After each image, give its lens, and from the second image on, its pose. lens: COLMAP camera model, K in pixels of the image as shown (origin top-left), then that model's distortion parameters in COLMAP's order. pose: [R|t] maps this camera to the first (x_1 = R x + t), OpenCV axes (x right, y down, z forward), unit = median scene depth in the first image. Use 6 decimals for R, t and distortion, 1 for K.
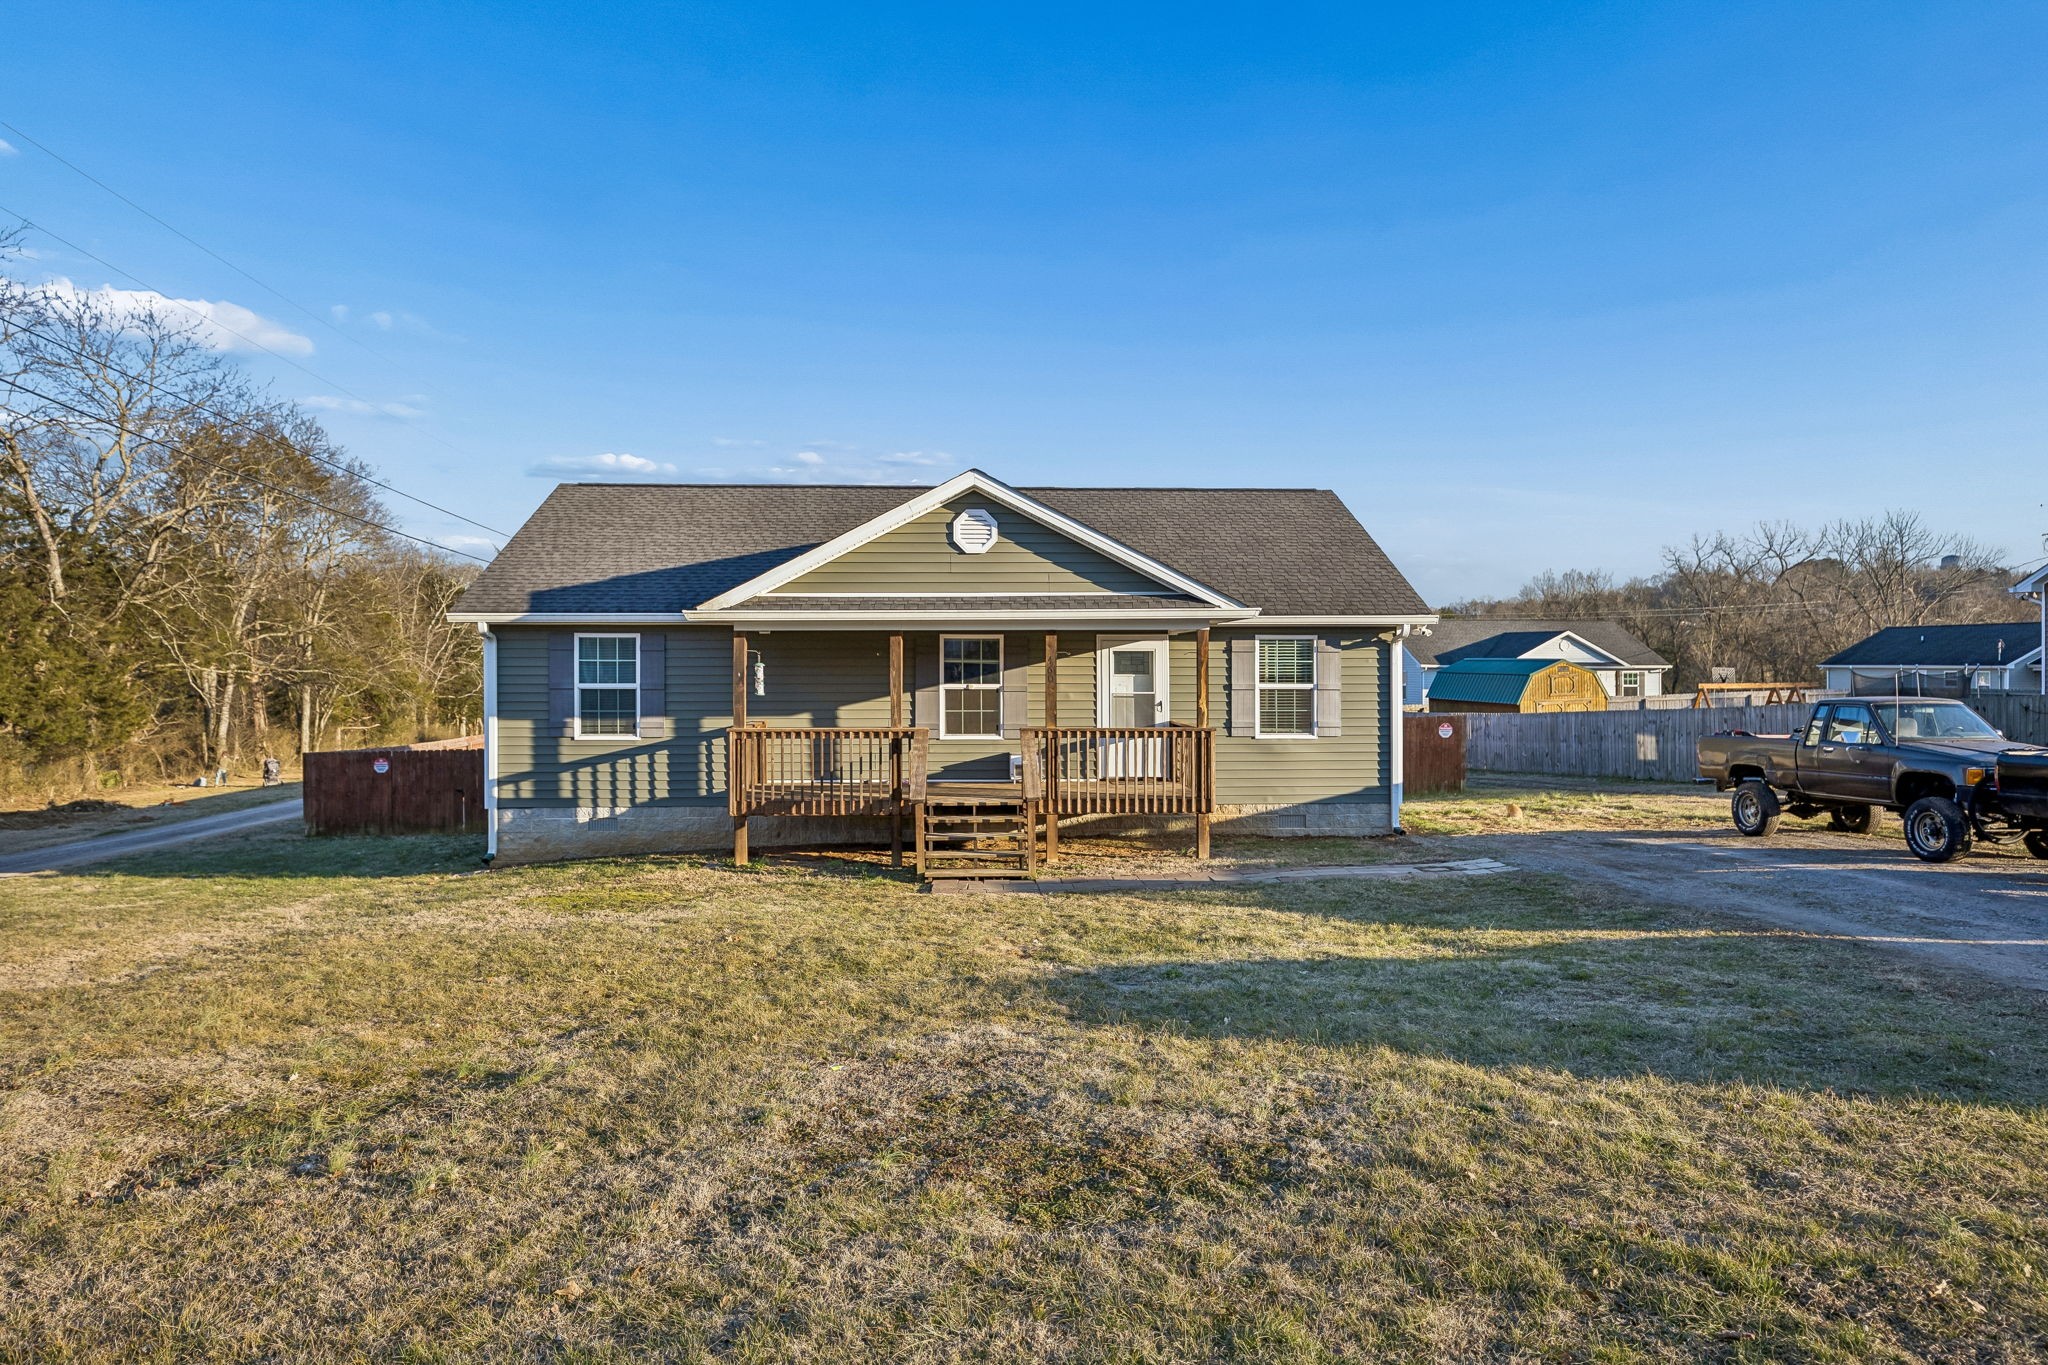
lens RADIAL K [[911.6, 0, 1029.2], [0, 911.6, 682.7], [0, 0, 1]] dist [-0.001950, -0.000224]
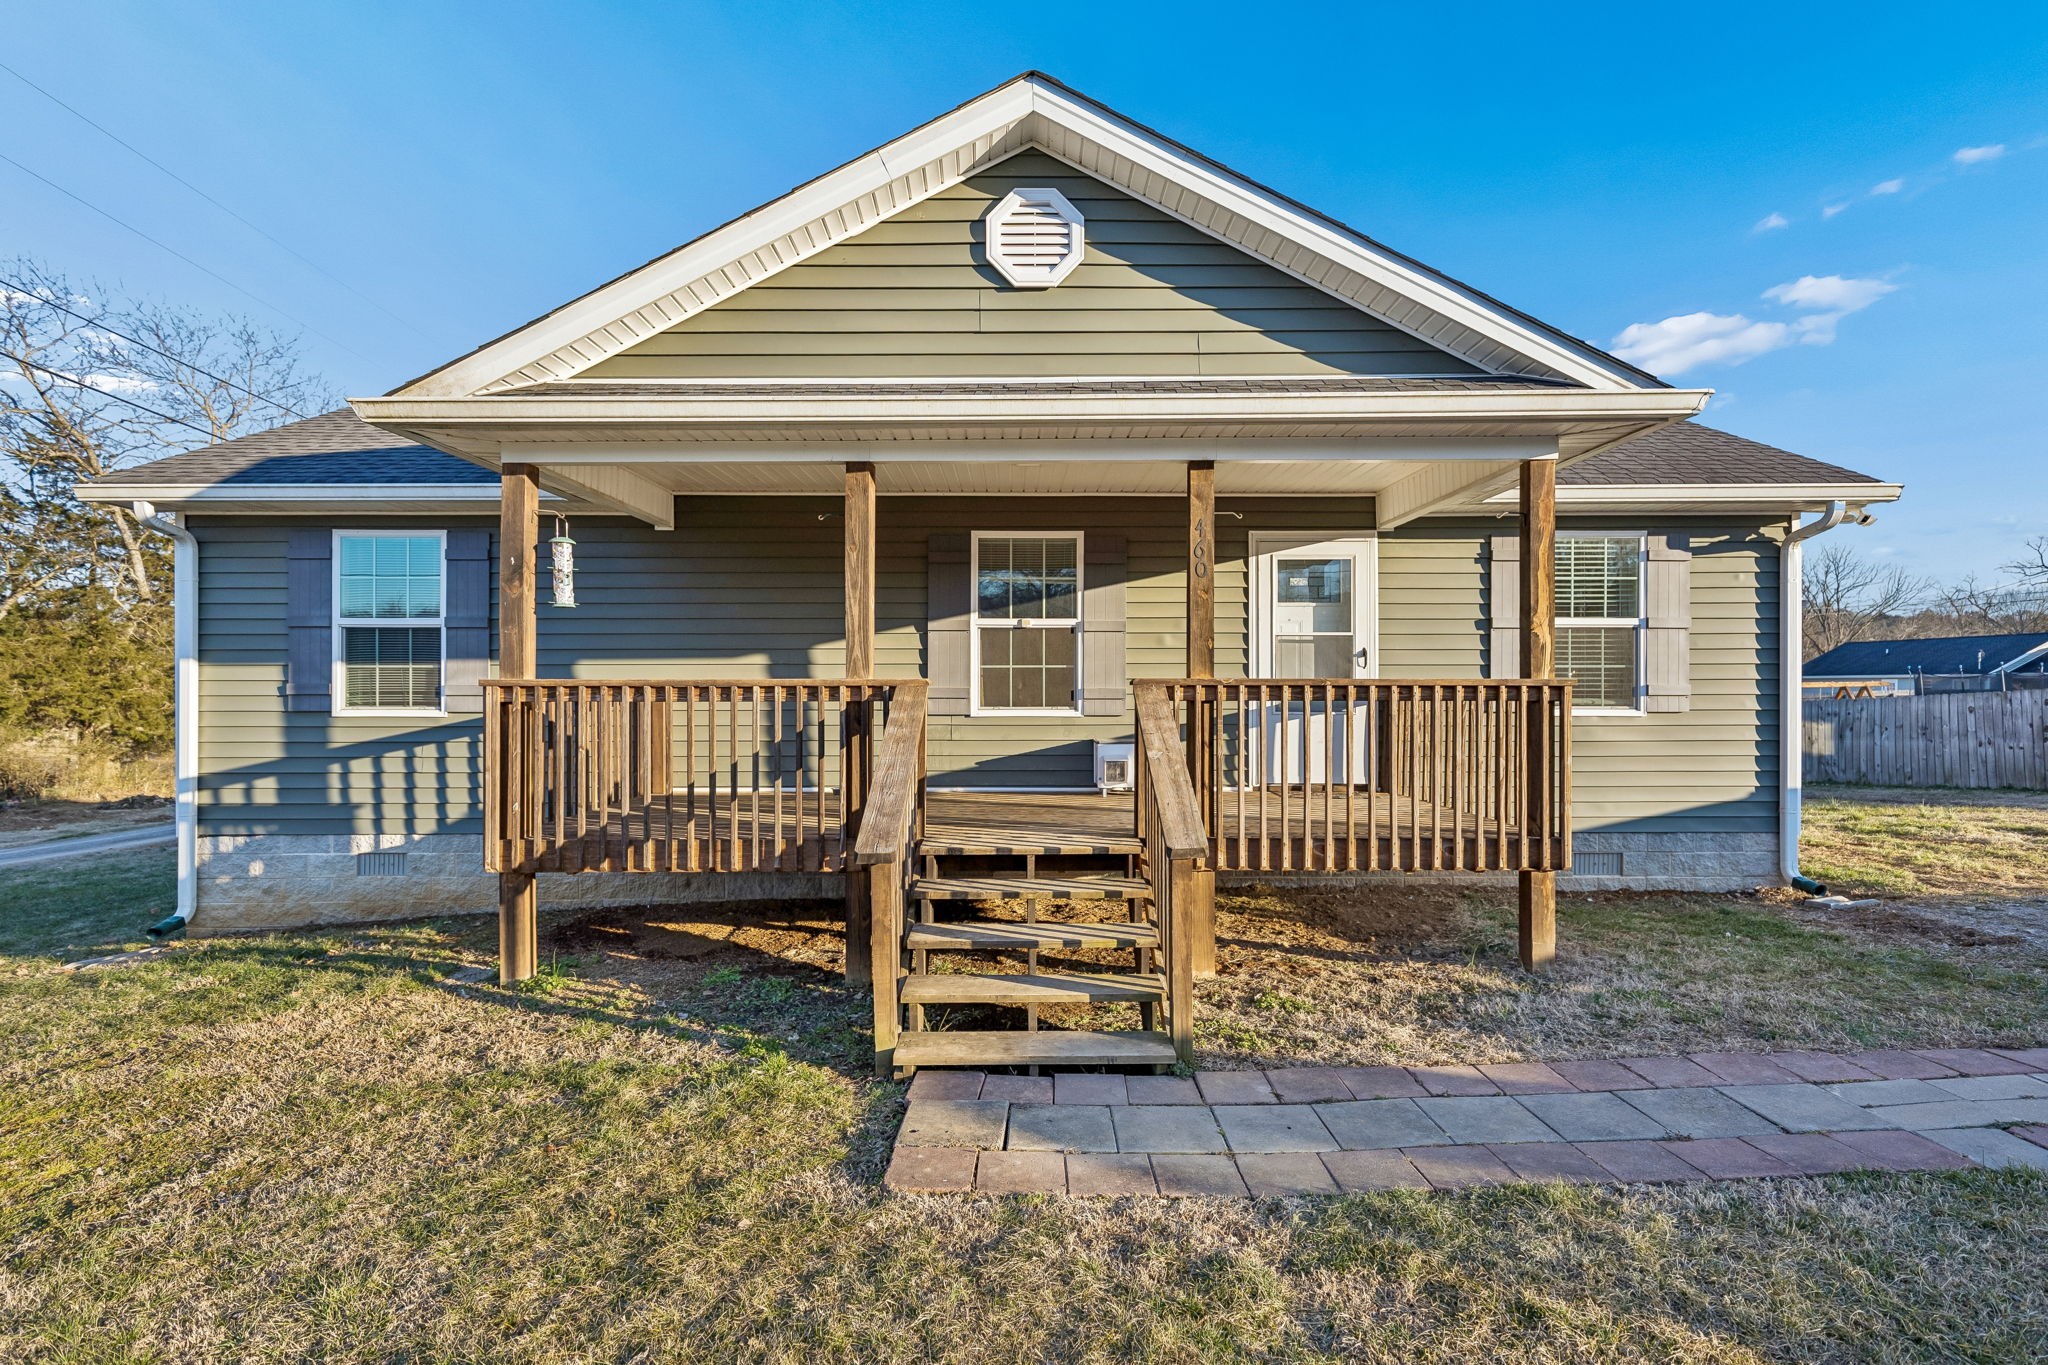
lens RADIAL K [[911.6, 0, 1067.8], [0, 911.6, 673.4], [0, 0, 1]] dist [-0.001950, -0.000224]
pose [[0.999811, 0.000618, -0.019434, -0.033887], [-0.000776, 0.999967, -0.008116, 0.050523], [0.019428, 0.008129, 0.999778, 0.548139]]
